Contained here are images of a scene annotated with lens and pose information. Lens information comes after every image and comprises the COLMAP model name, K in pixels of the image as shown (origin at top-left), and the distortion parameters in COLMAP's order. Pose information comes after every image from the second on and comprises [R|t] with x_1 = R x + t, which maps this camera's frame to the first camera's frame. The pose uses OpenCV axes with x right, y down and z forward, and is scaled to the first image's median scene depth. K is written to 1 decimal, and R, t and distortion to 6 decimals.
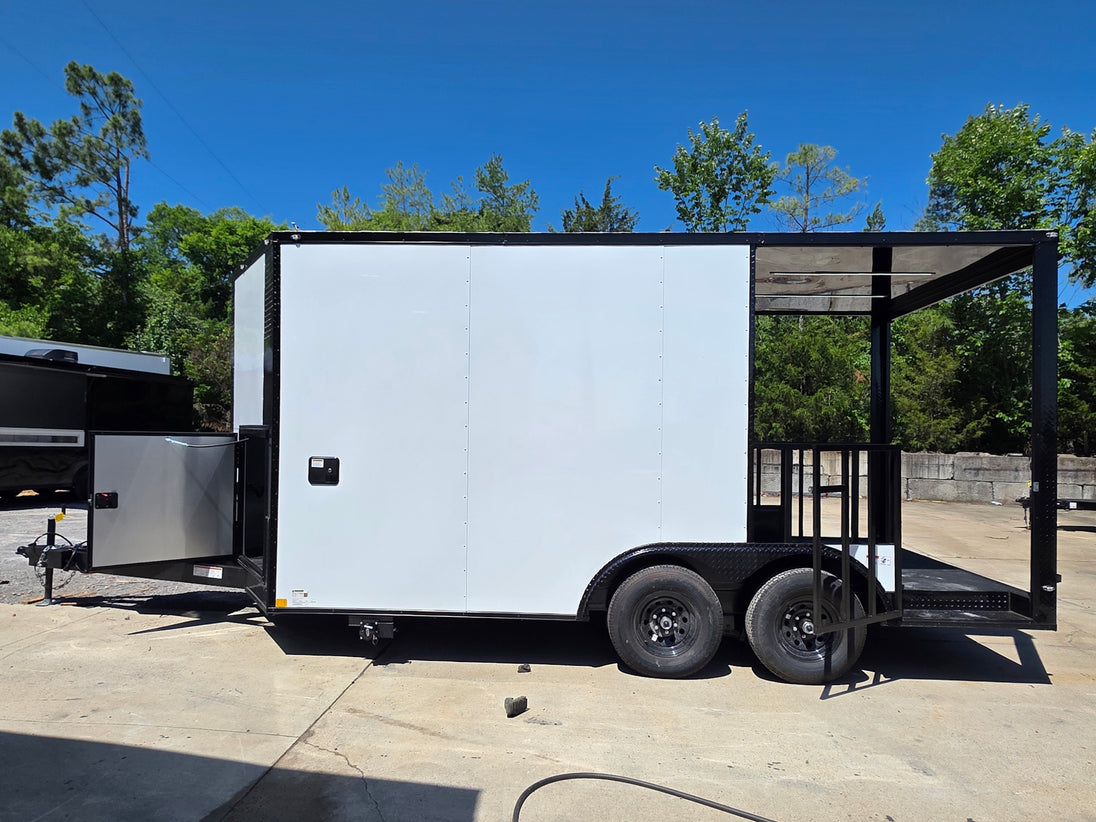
lens RADIAL K [[722.9, 0, 548.9], [0, 722.9, 421.3], [0, 0, 1]] dist [0.007261, 0.004368]
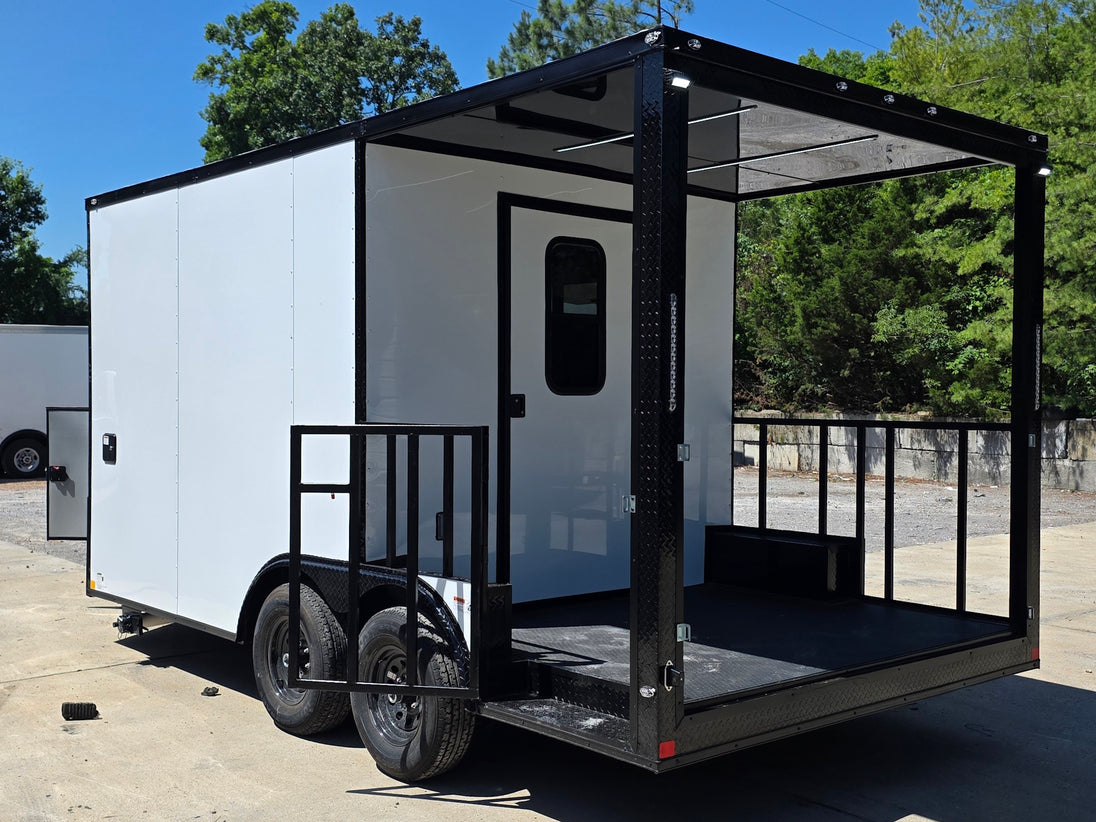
lens RADIAL K [[1266.3, 0, 547.4], [0, 1266.3, 404.7], [0, 0, 1]] dist [0.074031, 0.000000]
pose [[0.686089, -0.001991, -0.727515, 1.326054], [0.014604, 0.999832, 0.011036, 0.002757], [0.727371, -0.018196, 0.686004, 0.290996]]
